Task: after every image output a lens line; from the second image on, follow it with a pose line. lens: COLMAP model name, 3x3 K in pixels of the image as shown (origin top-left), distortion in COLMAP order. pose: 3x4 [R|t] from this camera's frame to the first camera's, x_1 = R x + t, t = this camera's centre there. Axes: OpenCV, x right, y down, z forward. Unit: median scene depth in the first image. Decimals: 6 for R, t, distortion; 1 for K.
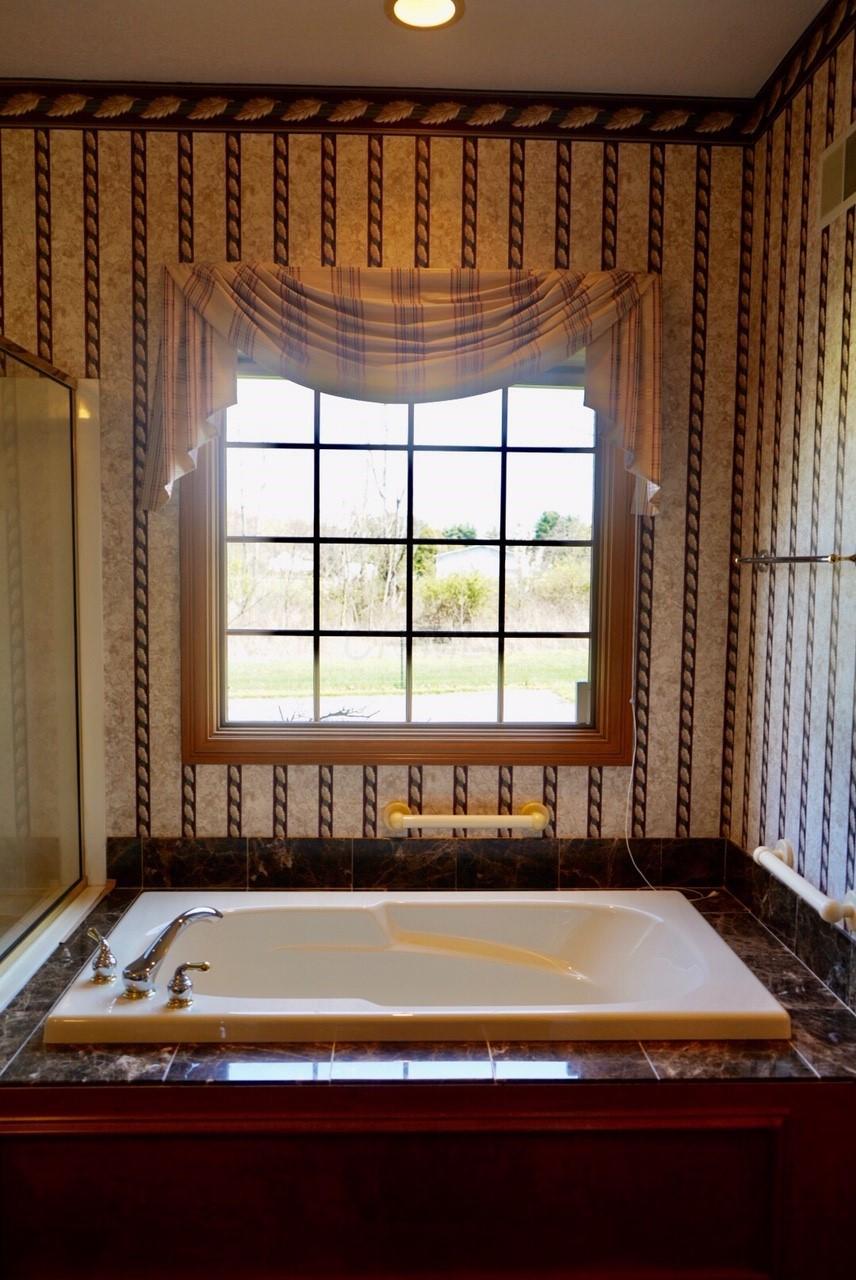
lens RADIAL K [[1014.3, 0, 428.0], [0, 1014.3, 640.0], [0, 0, 1]] dist [-0.024182, 0.005235]
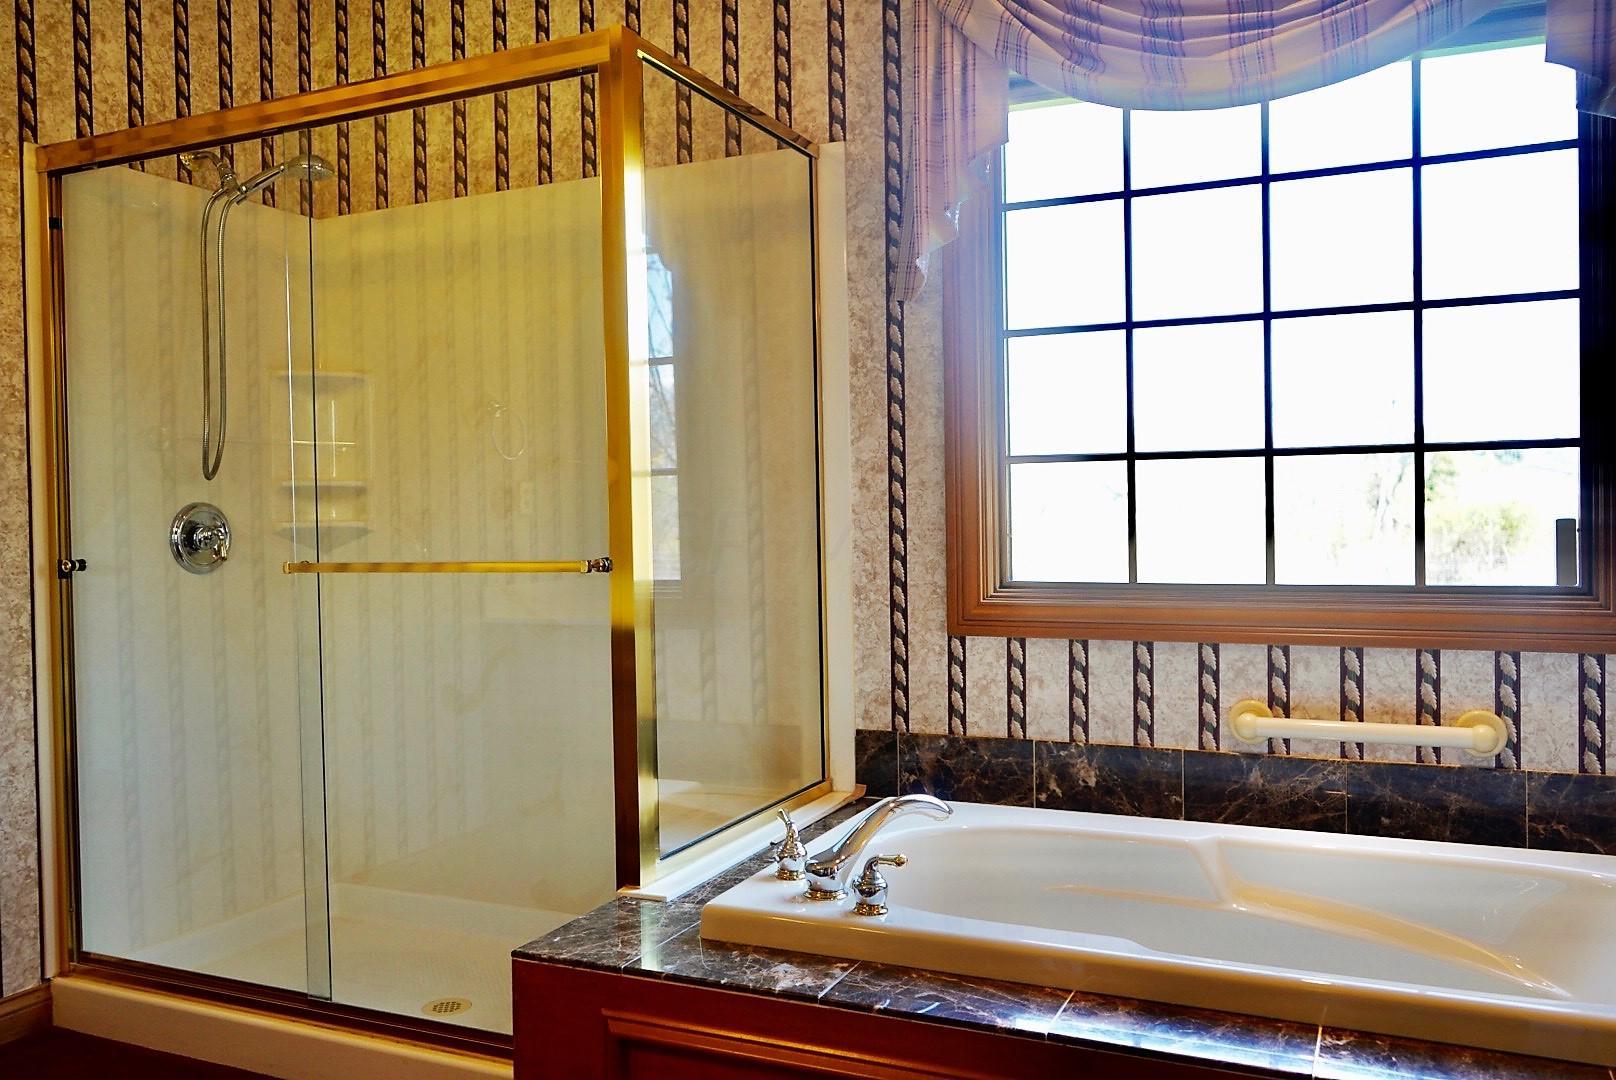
lens RADIAL K [[1280.6, 0, 808.0], [0, 1280.6, 540.0], [0, 0, 1]] dist [-0.024182, 0.005235]
pose [[0.890978, -0.014164, -0.453826, 0.095024], [-0.009081, 0.998758, -0.049000, 0.099271], [0.453956, 0.047779, 0.889742, 0.108241]]
